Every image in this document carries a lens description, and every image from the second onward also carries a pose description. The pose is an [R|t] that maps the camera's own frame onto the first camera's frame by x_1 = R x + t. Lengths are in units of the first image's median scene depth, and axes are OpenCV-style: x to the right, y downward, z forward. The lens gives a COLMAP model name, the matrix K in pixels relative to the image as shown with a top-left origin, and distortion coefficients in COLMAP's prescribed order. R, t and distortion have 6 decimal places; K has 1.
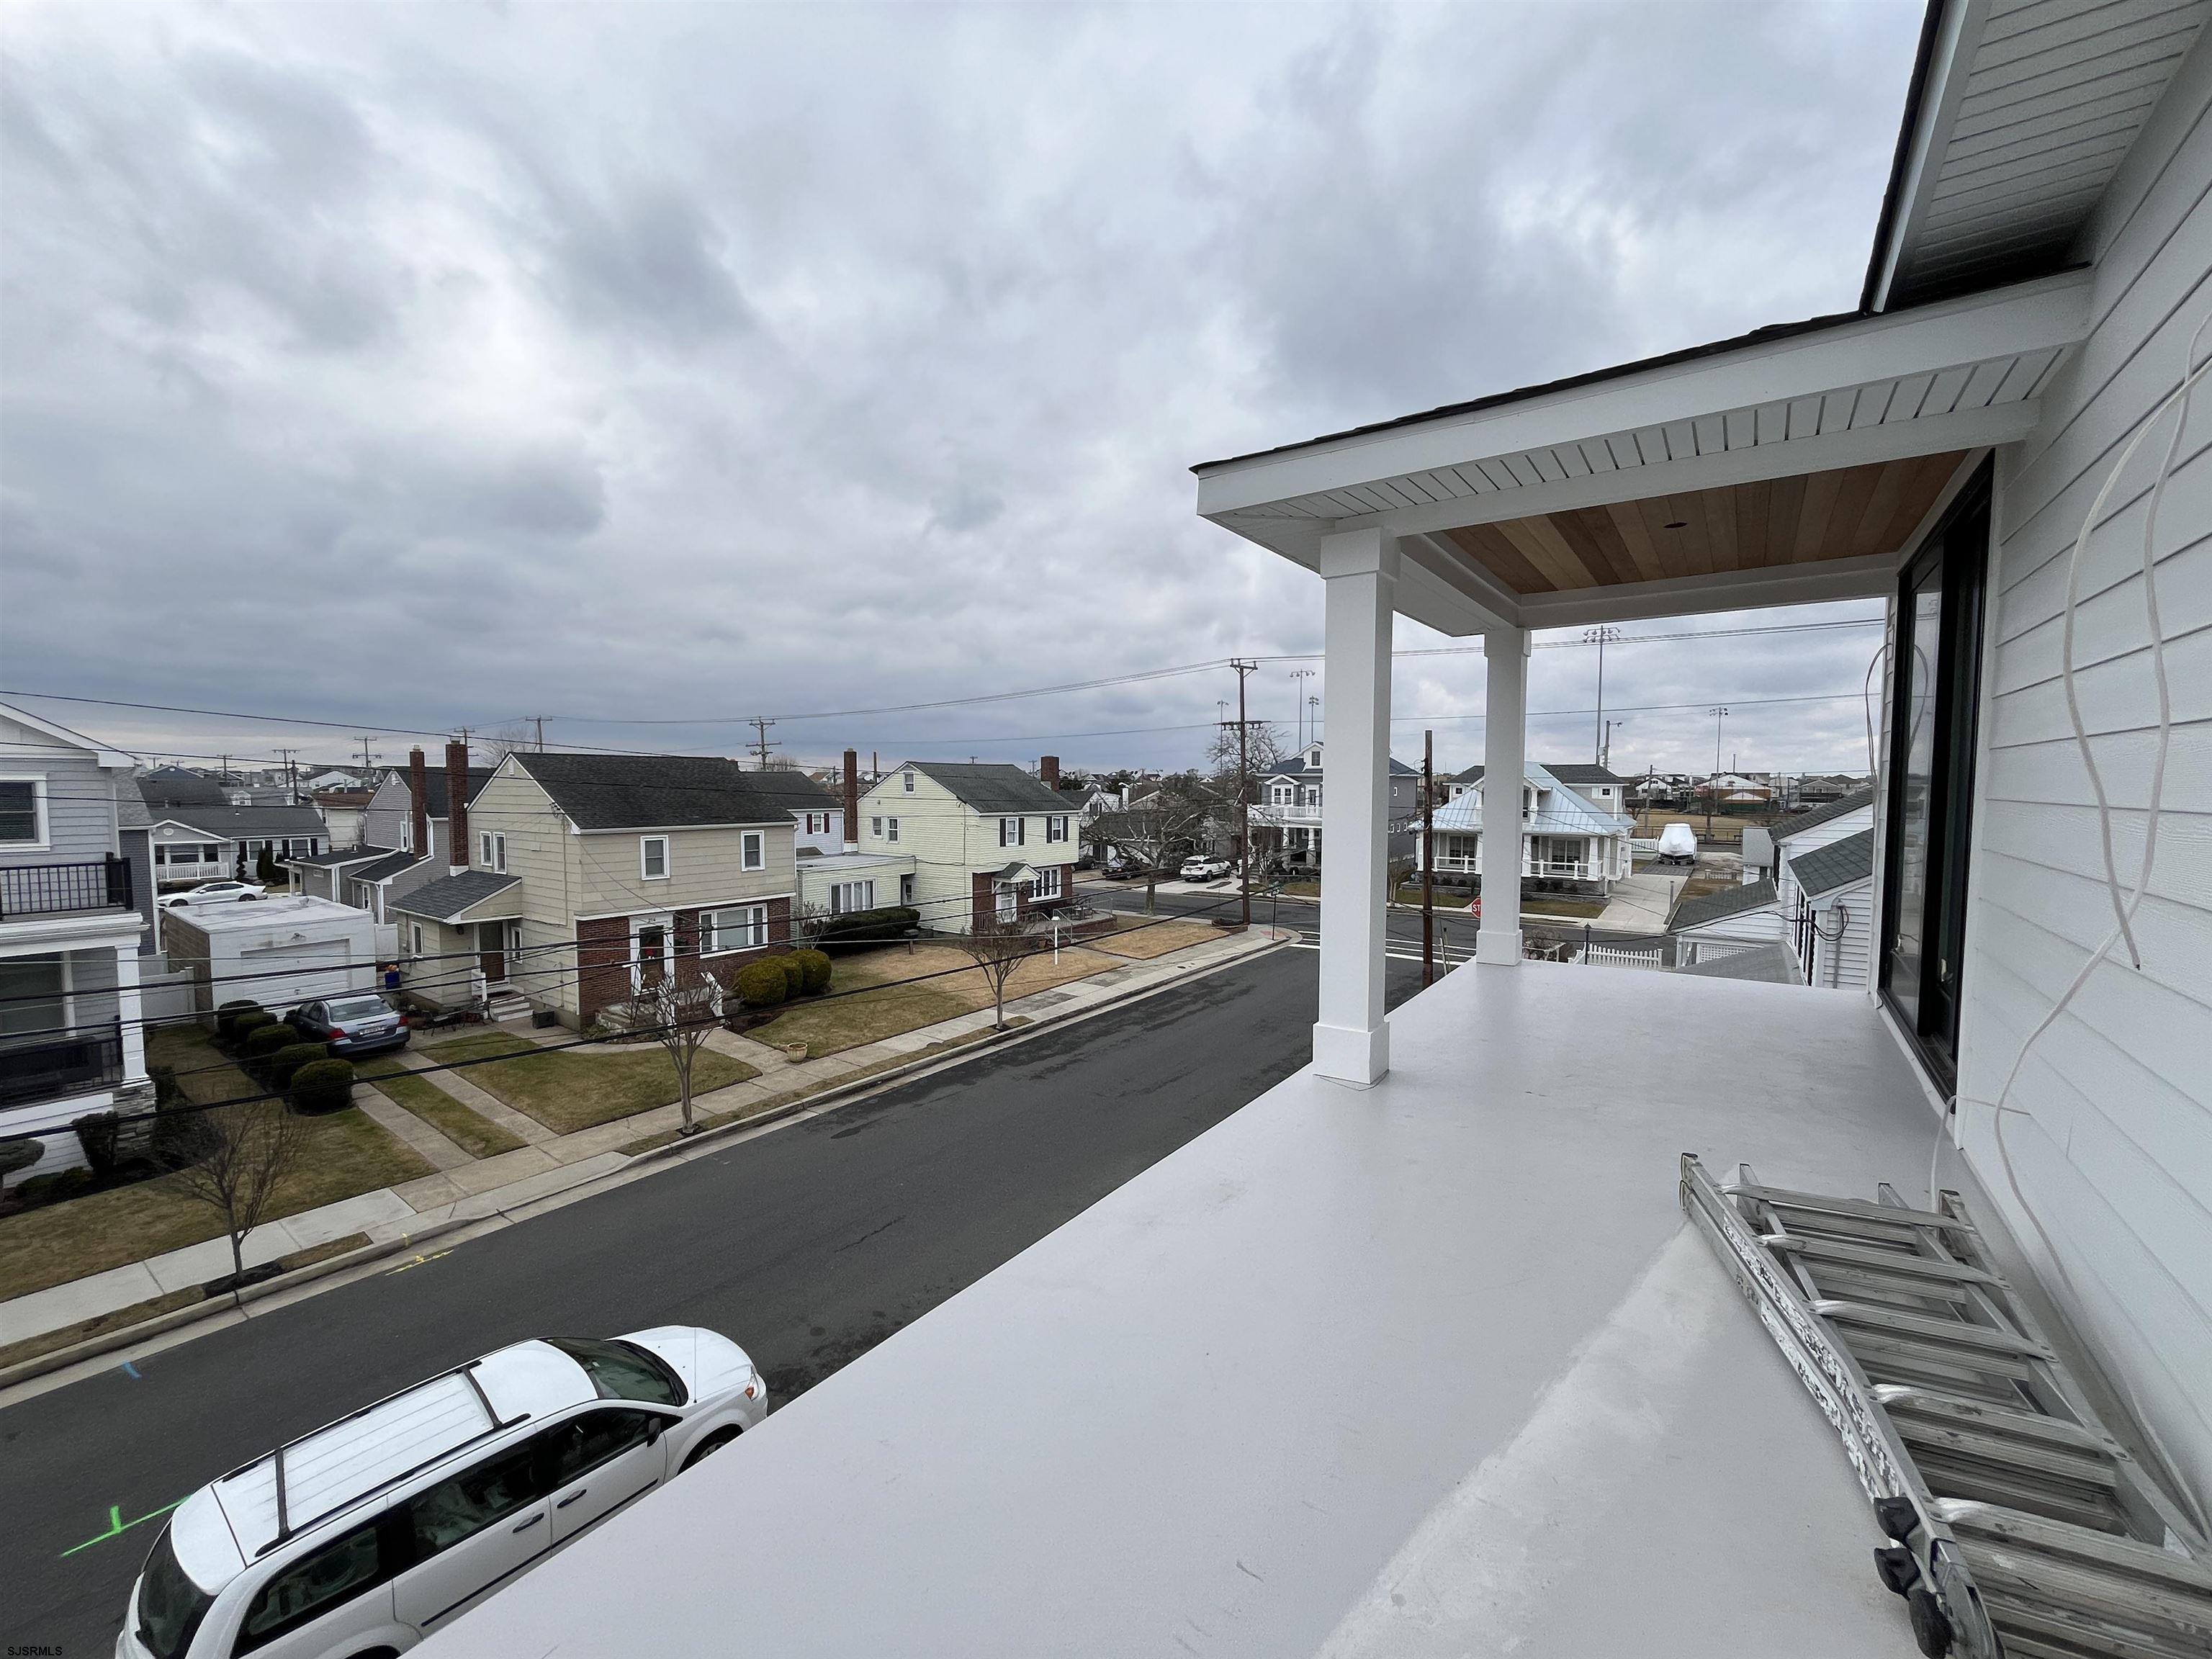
lens RADIAL K [[895.7, 0, 1101.4], [0, 895.7, 827.7], [0, 0, 1]] dist [-0.001911, -0.000085]
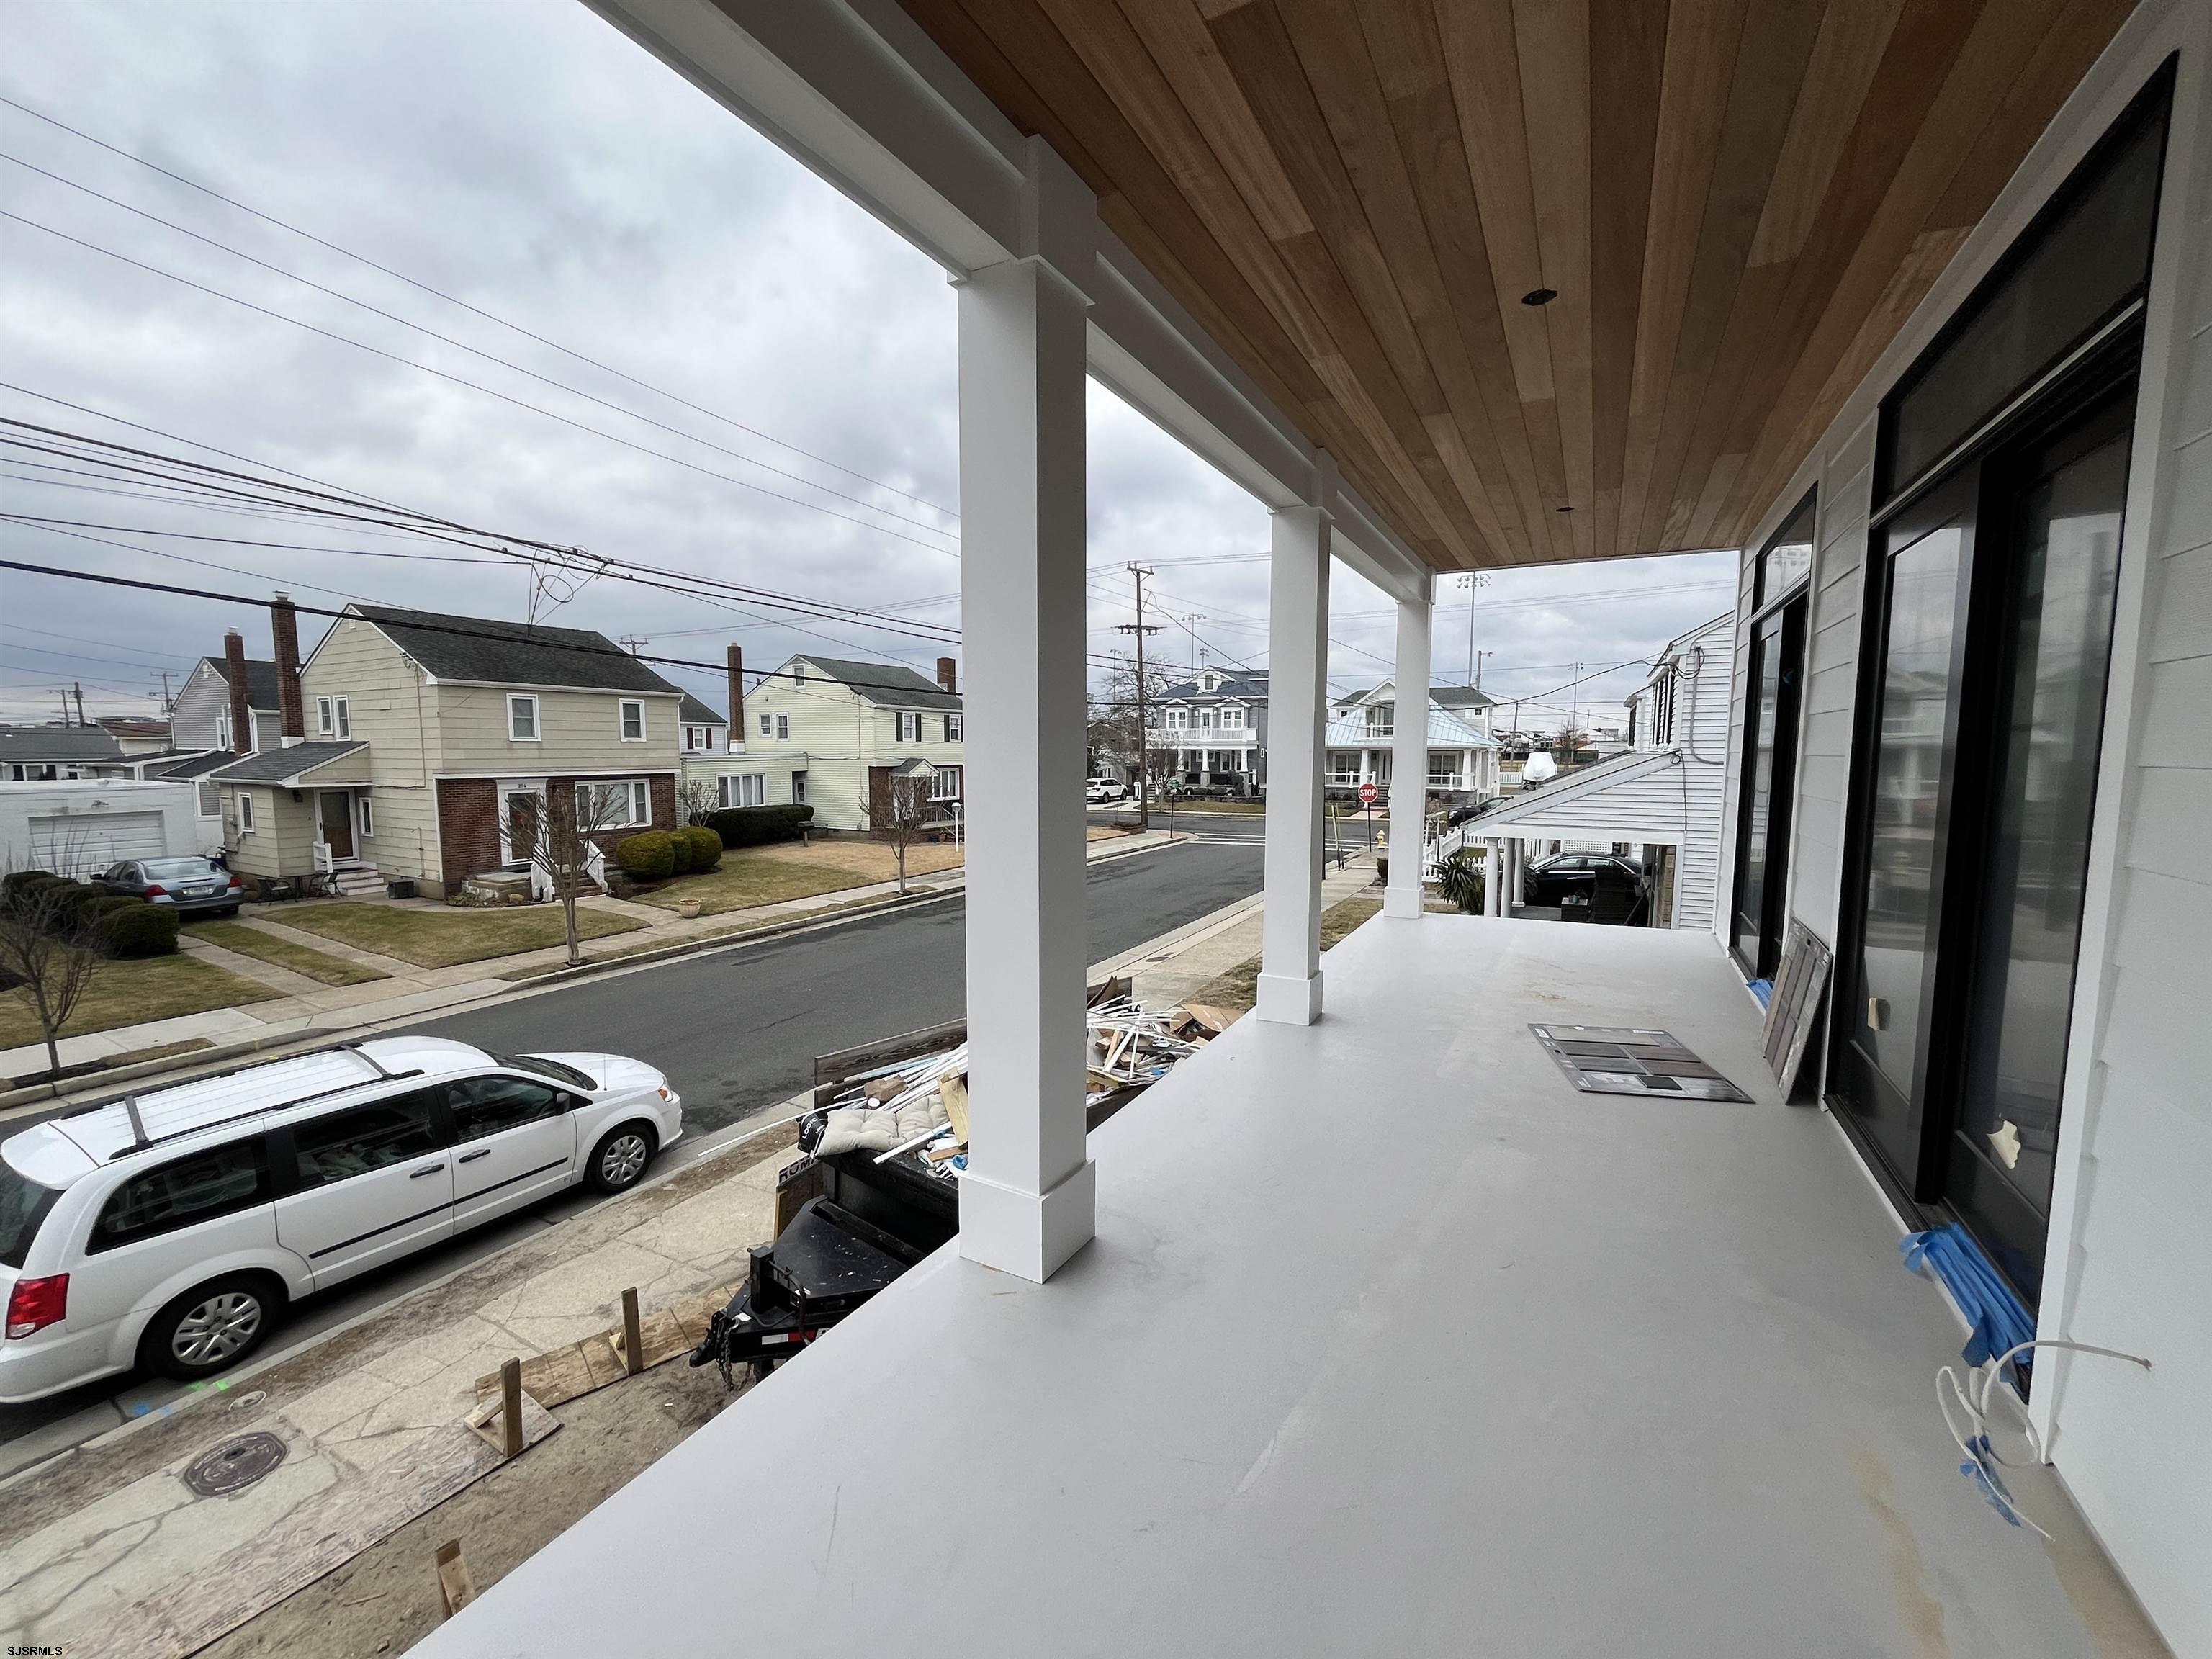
lens RADIAL K [[895.7, 0, 1100.4], [0, 895.7, 827.3], [0, 0, 1]] dist [-0.001911, -0.000085]
pose [[0.992926, -0.013565, 0.117959, -0.012130], [0.009078, 0.999218, 0.038495, 0.109880], [-0.118389, -0.037152, 0.992272, -0.001743]]
